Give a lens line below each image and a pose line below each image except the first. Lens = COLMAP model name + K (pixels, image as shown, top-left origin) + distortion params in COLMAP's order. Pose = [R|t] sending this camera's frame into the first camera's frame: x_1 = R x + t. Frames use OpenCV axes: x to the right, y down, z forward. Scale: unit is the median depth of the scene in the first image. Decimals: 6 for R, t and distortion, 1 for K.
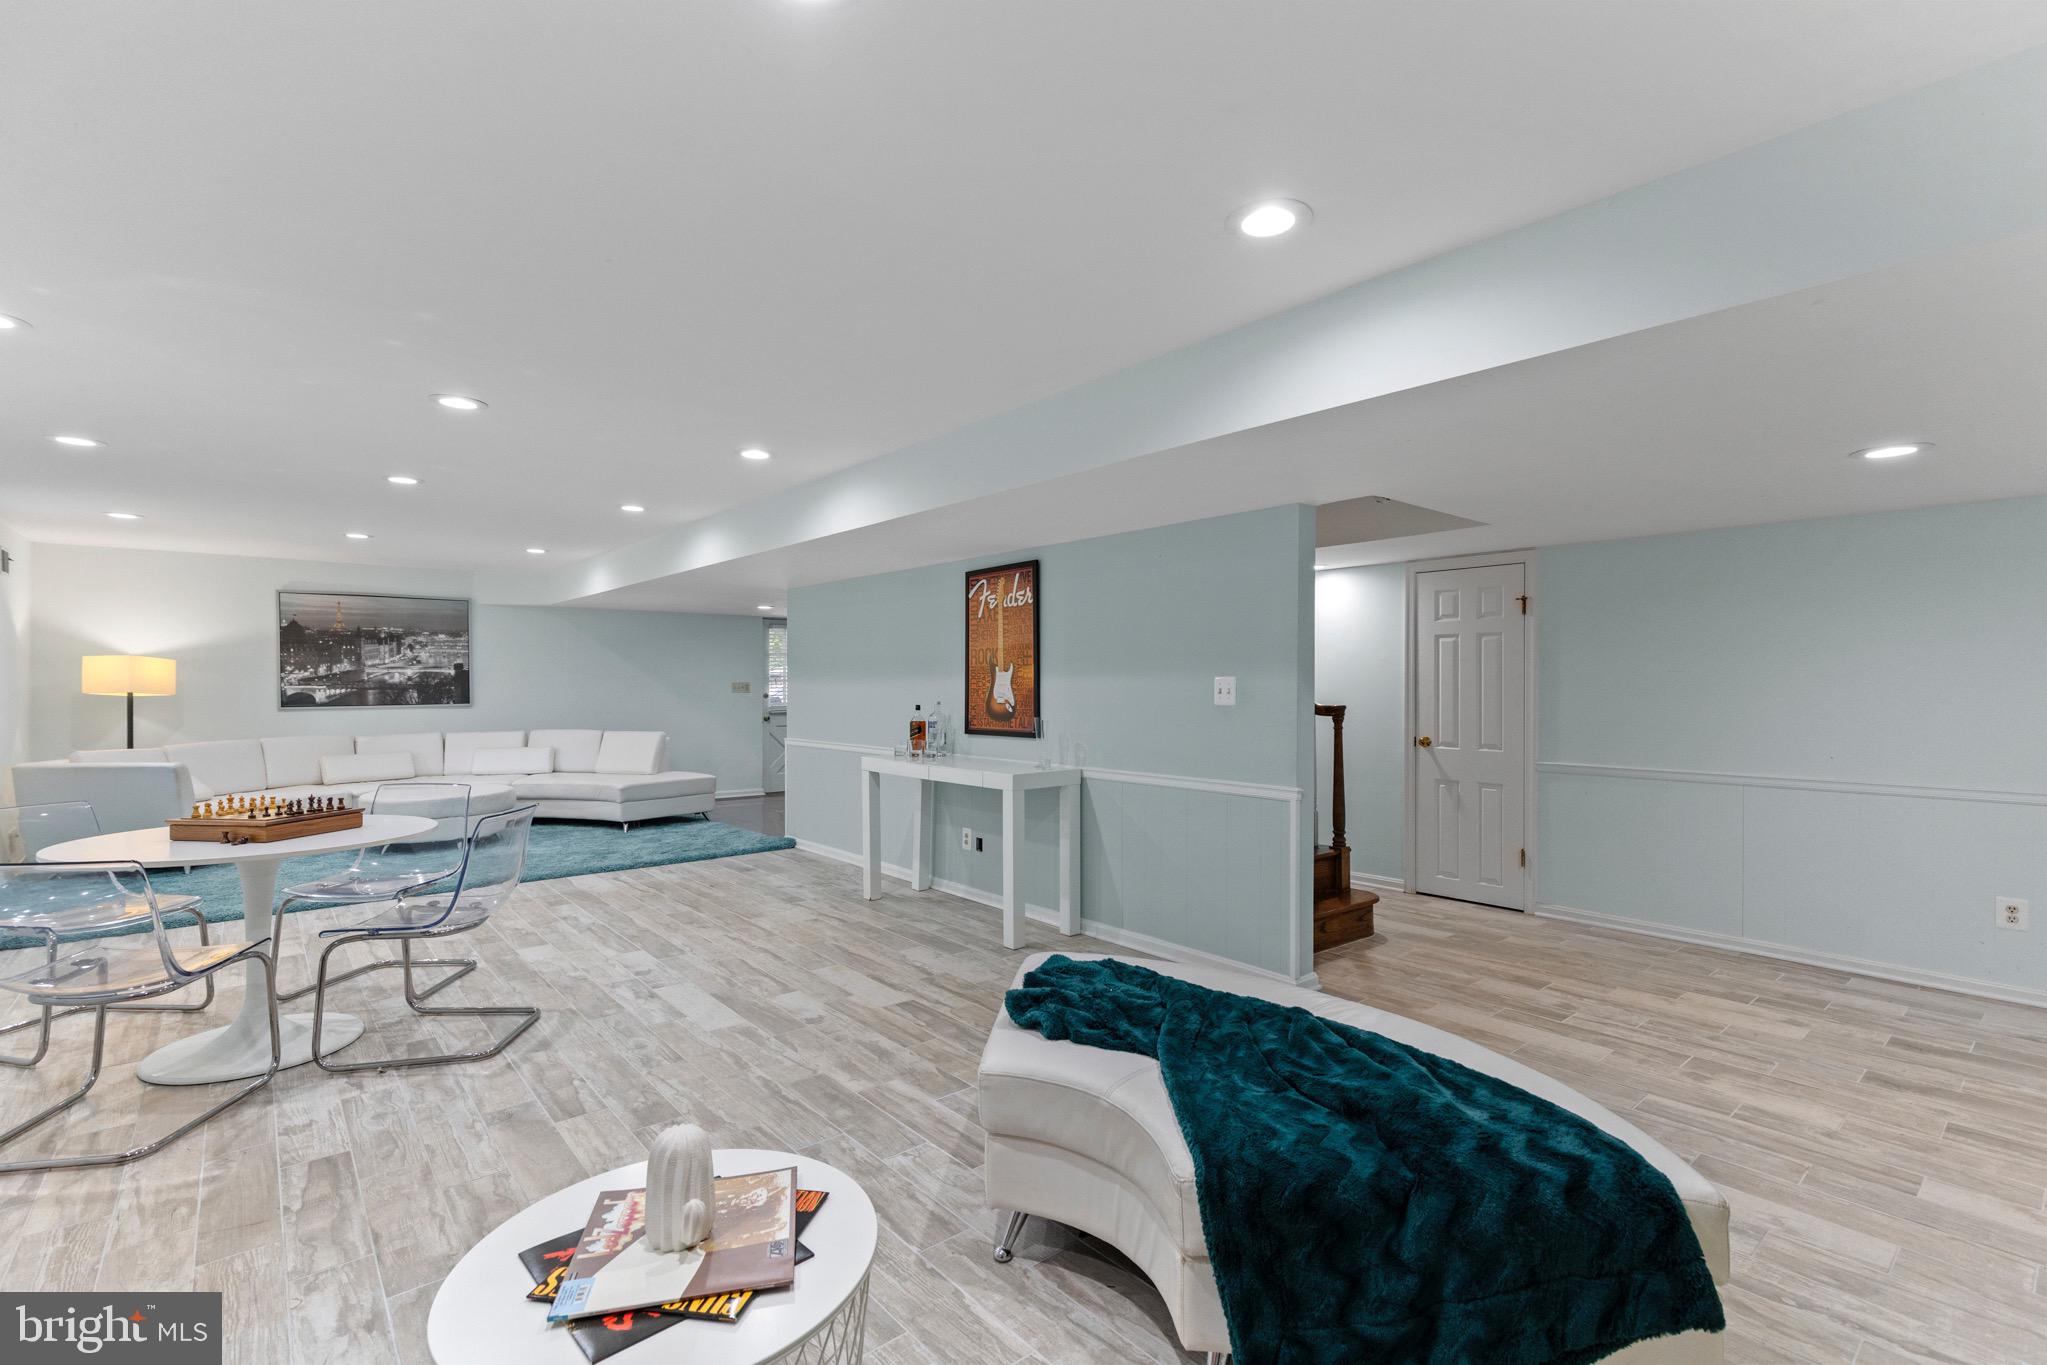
lens RADIAL K [[923.5, 0, 1042.1], [0, 923.5, 684.7], [0, 0, 1]] dist [0.011212, -0.001093]
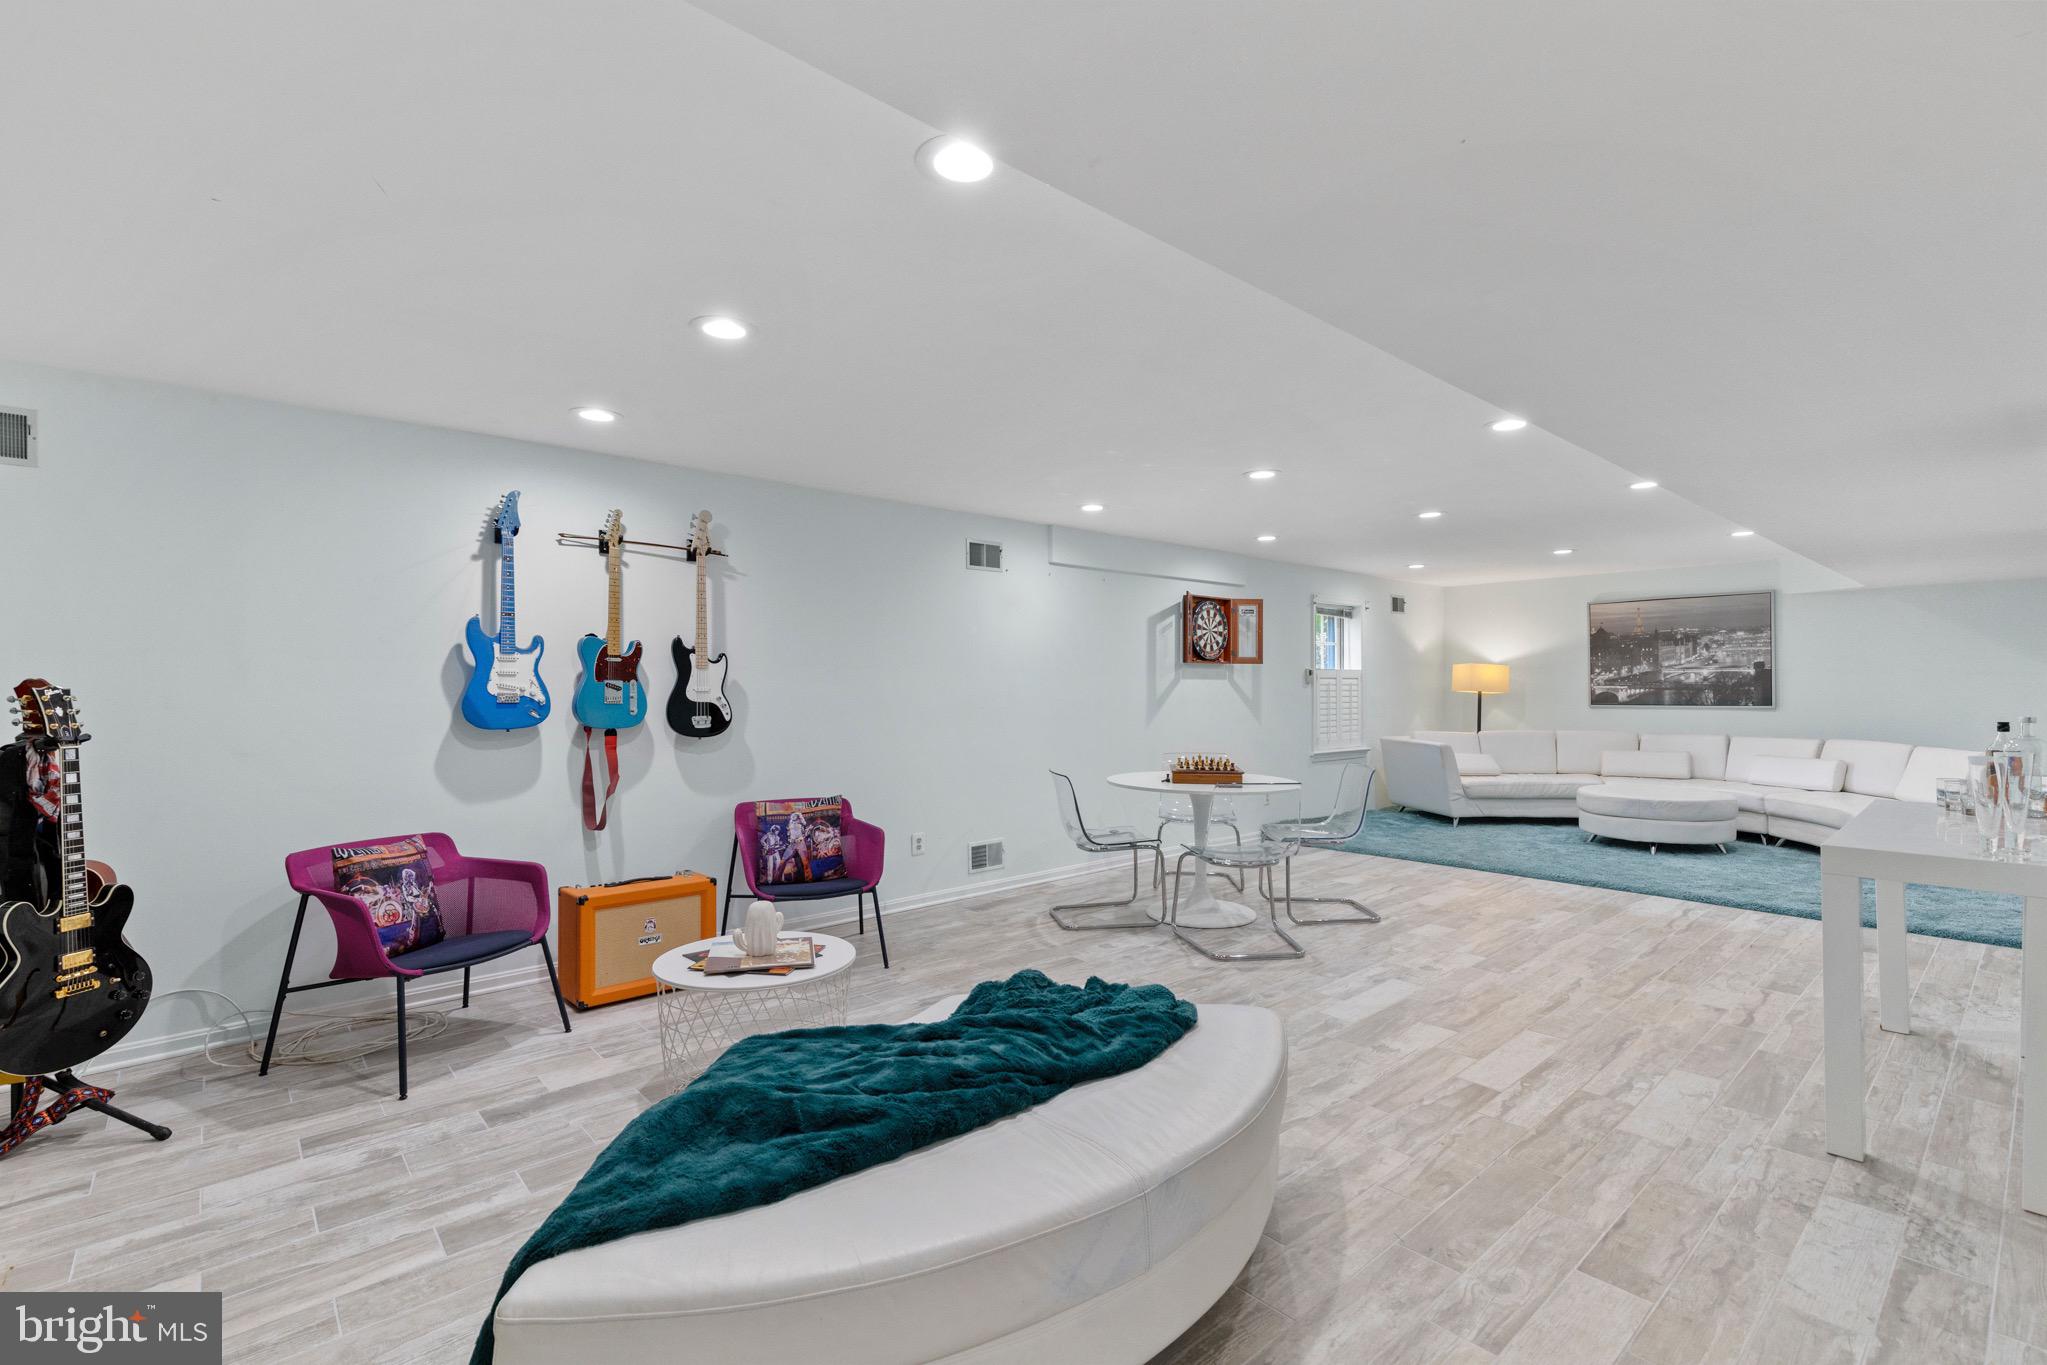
lens RADIAL K [[923.5, 0, 1025.4], [0, 923.5, 686.9], [0, 0, 1]] dist [0.011212, -0.001093]
pose [[0.014427, 0.003473, -0.999890, 0.425991], [-0.000037, 0.999994, 0.003472, -0.002181], [0.999896, -0.000013, 0.014427, 0.394376]]
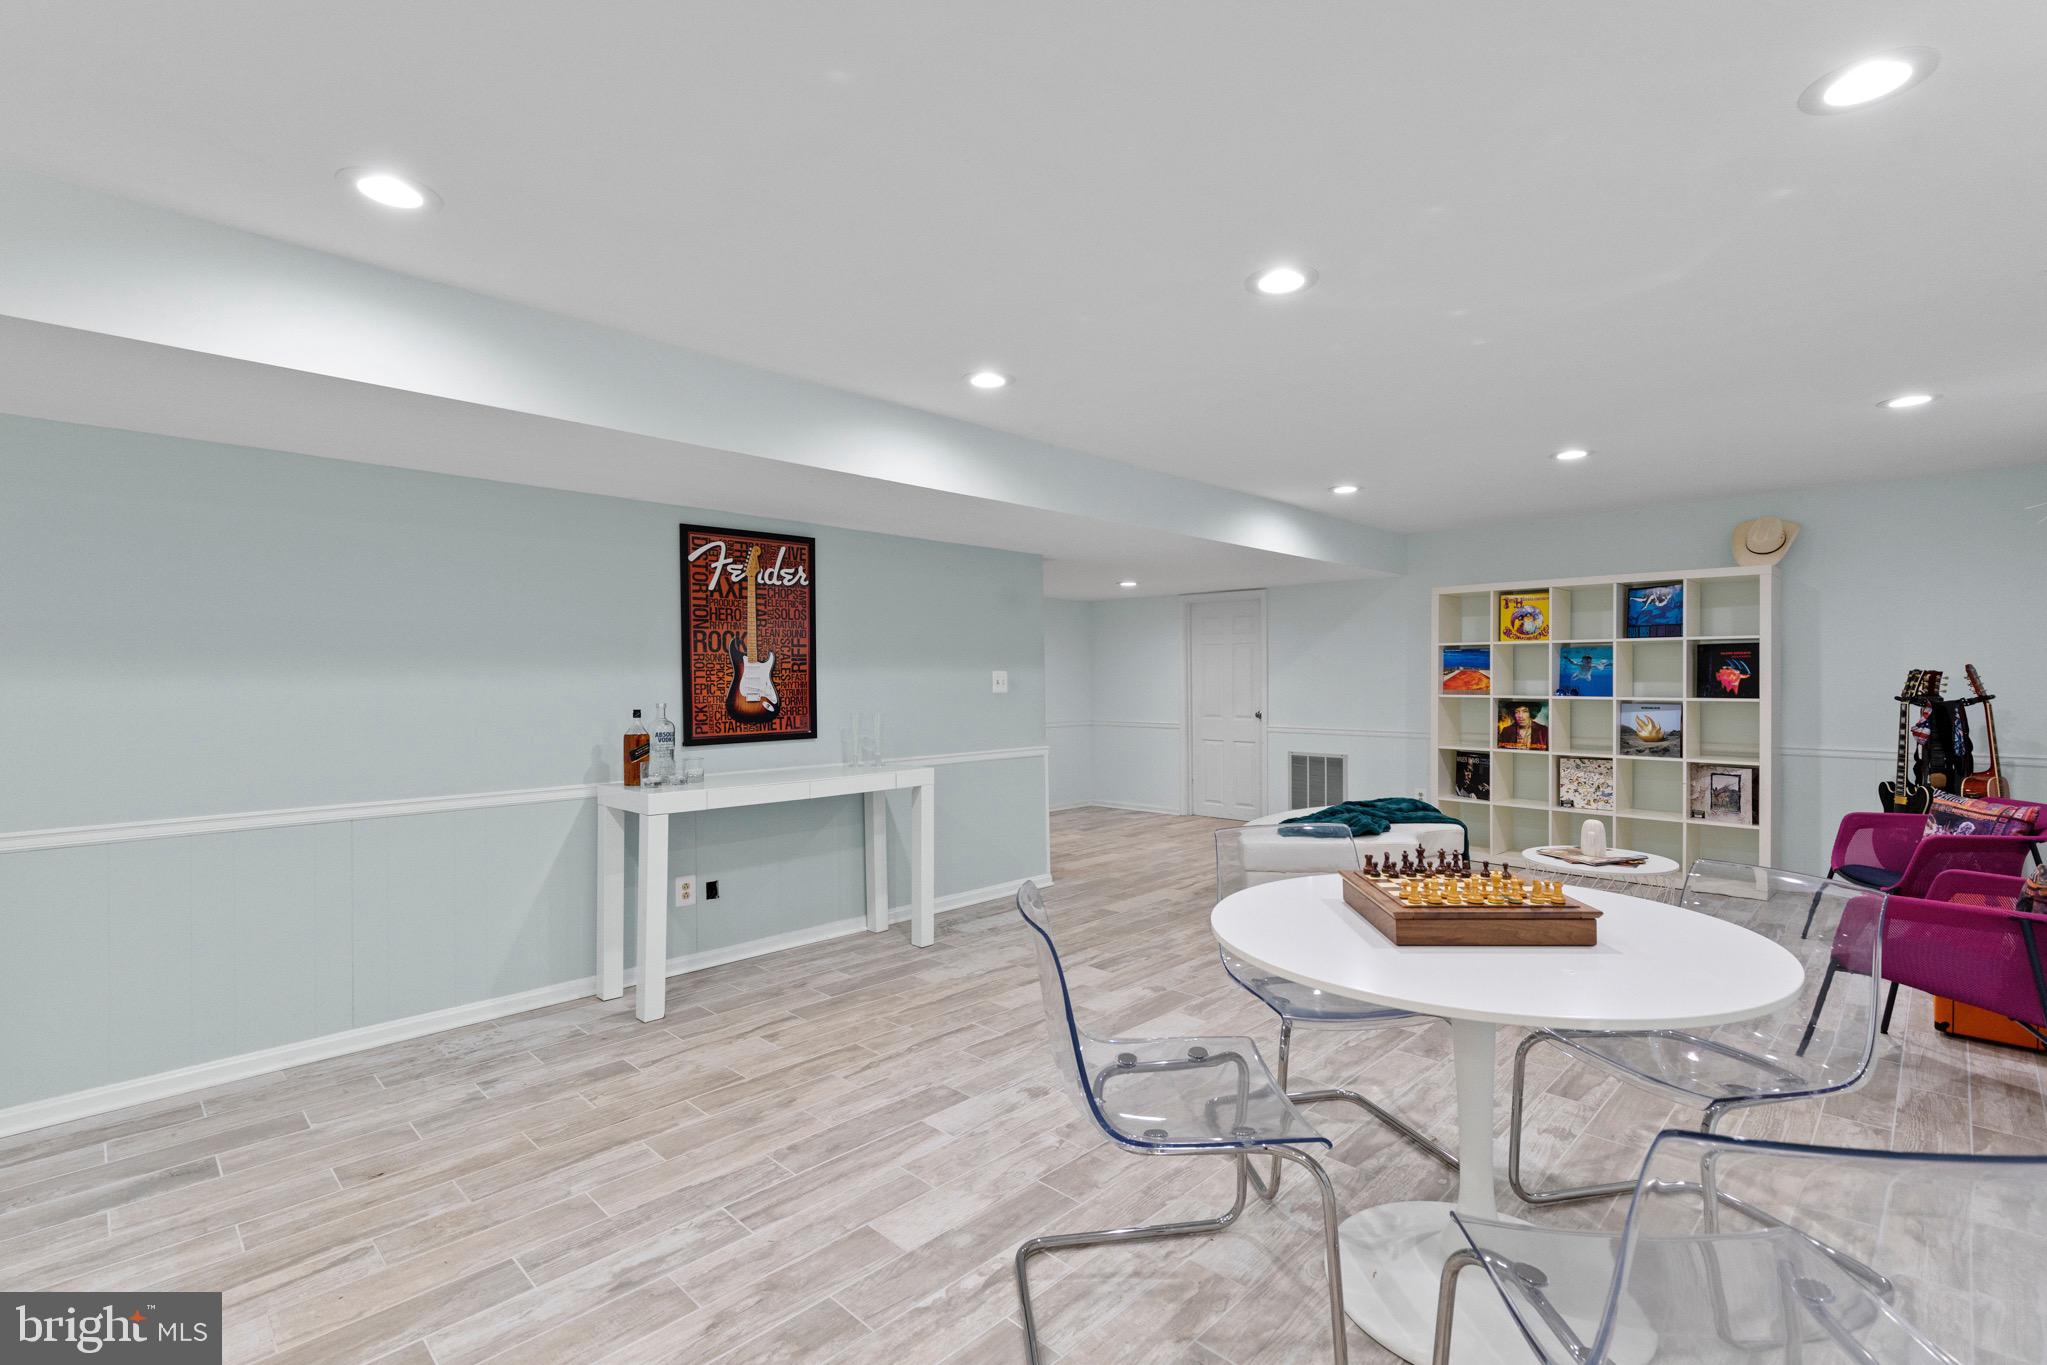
lens RADIAL K [[923.5, 0, 1036.8], [0, 923.5, 680.6], [0, 0, 1]] dist [0.011212, -0.001093]
pose [[-0.085241, -0.001375, 0.996359, -0.815790], [0.007789, 0.999968, 0.002047, 0.002083], [-0.996330, 0.007935, -0.085227, 0.770801]]
